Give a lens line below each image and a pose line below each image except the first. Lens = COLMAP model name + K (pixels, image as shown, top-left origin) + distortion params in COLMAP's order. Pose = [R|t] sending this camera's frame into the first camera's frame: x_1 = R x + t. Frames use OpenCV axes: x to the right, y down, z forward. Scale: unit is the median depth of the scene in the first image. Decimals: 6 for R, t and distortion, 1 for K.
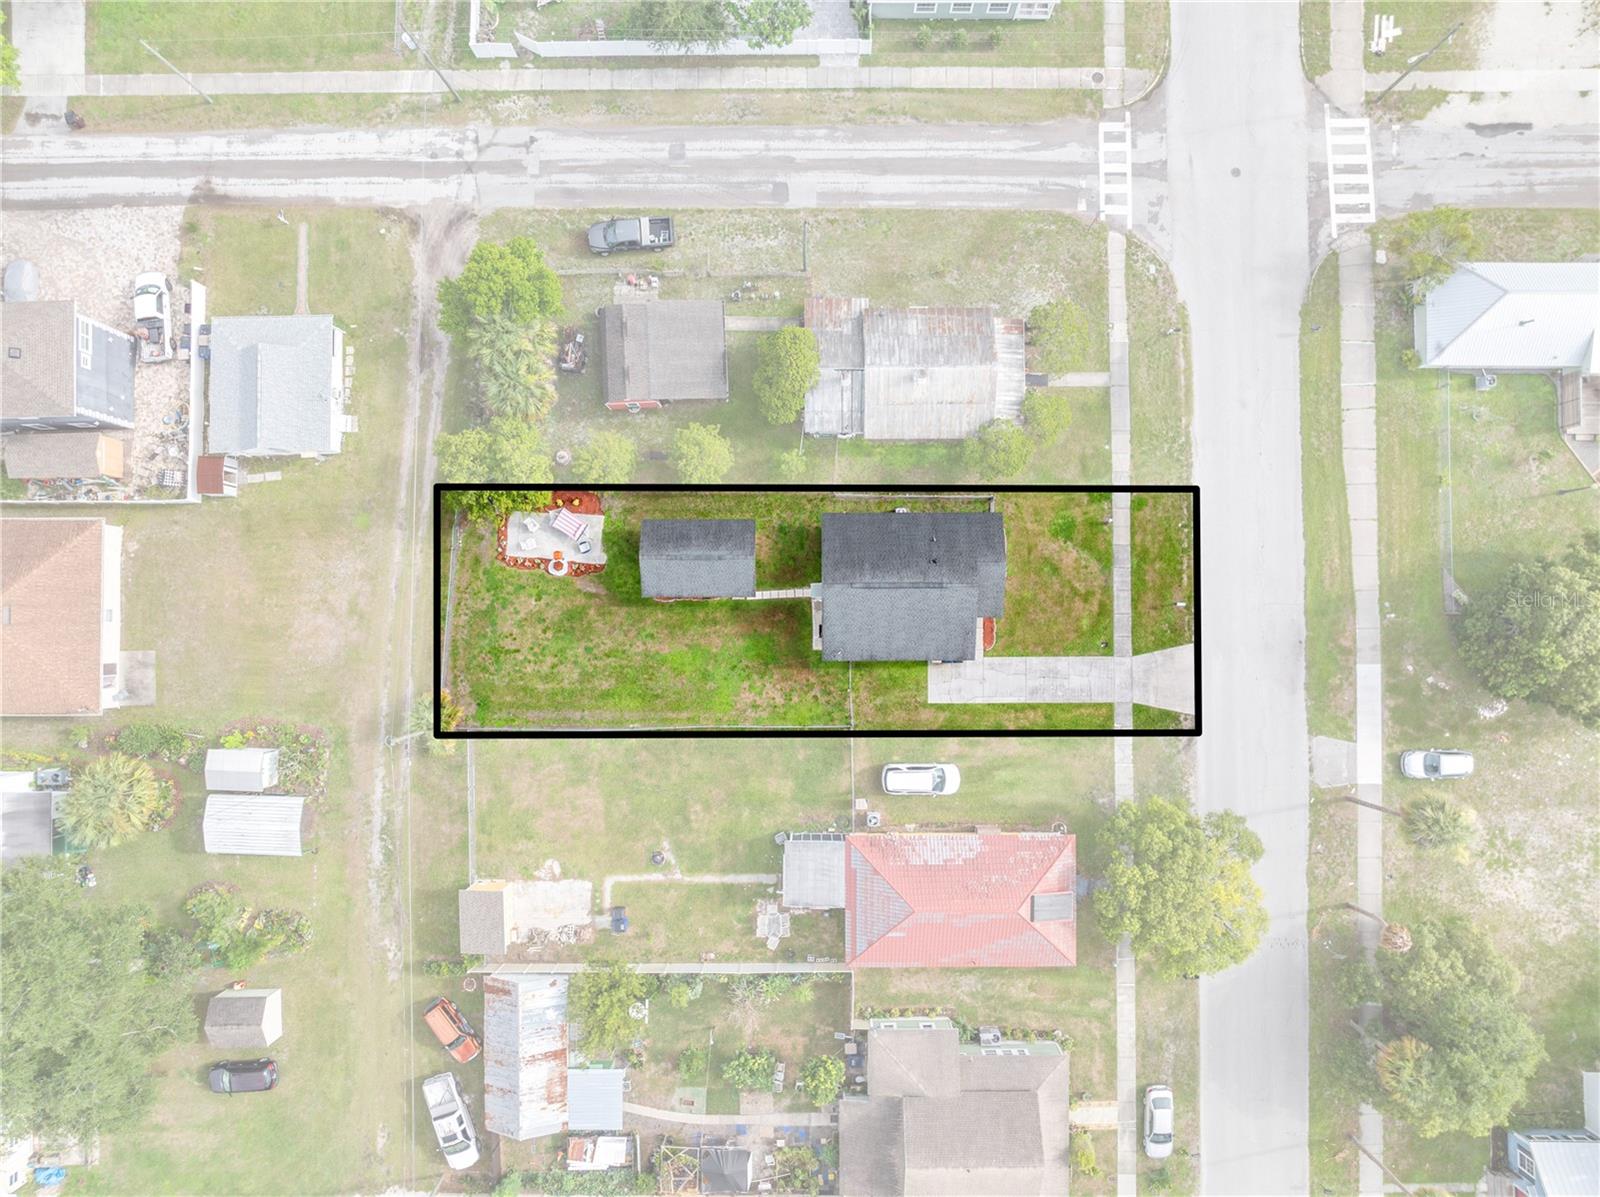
lens RADIAL K [[1135.1, 0, 801.2], [0, 1135.1, 590.6], [0, 0, 1]] dist [-0.037231, 0.001834]
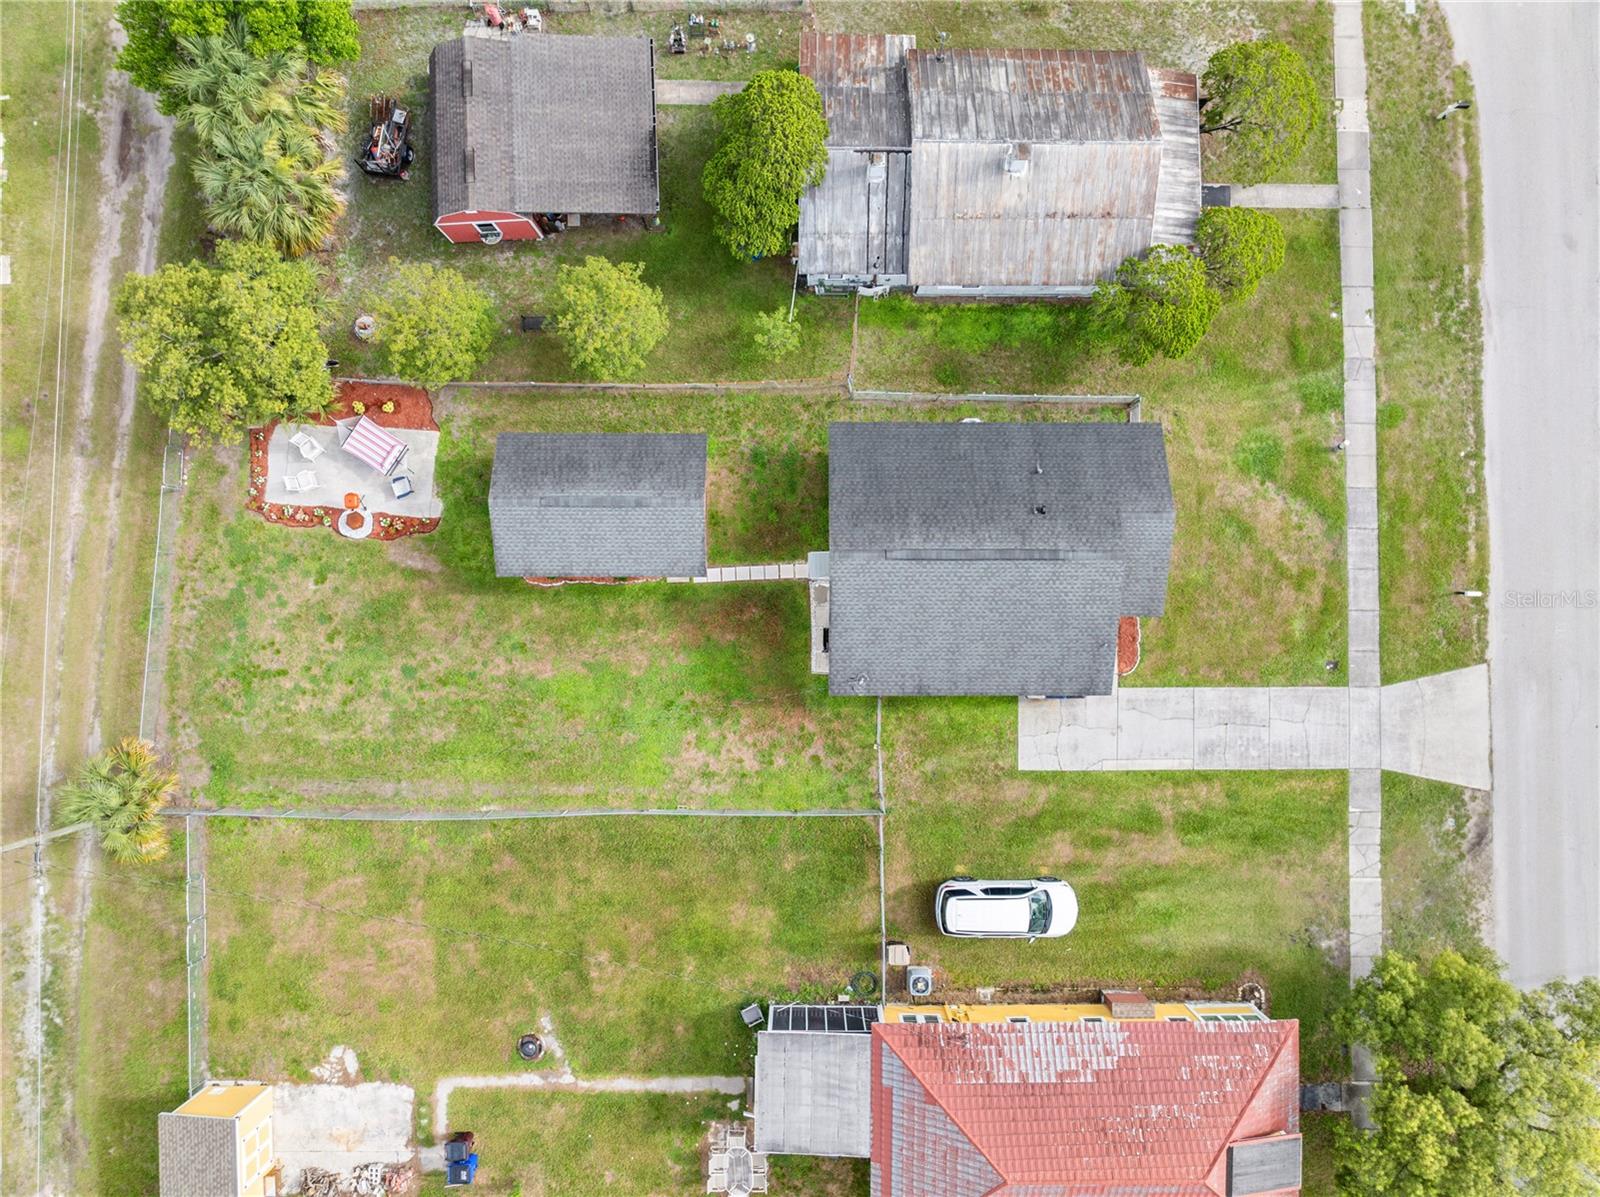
lens RADIAL K [[1135.1, 0, 804.0], [0, 1135.1, 593.8], [0, 0, 1]] dist [-0.037231, 0.001834]
pose [[0.999962, 0.004257, 0.007673, 0.002201], [-0.004264, 0.999990, 0.000914, 0.012834], [-0.007669, -0.000947, 0.999970, 0.444267]]
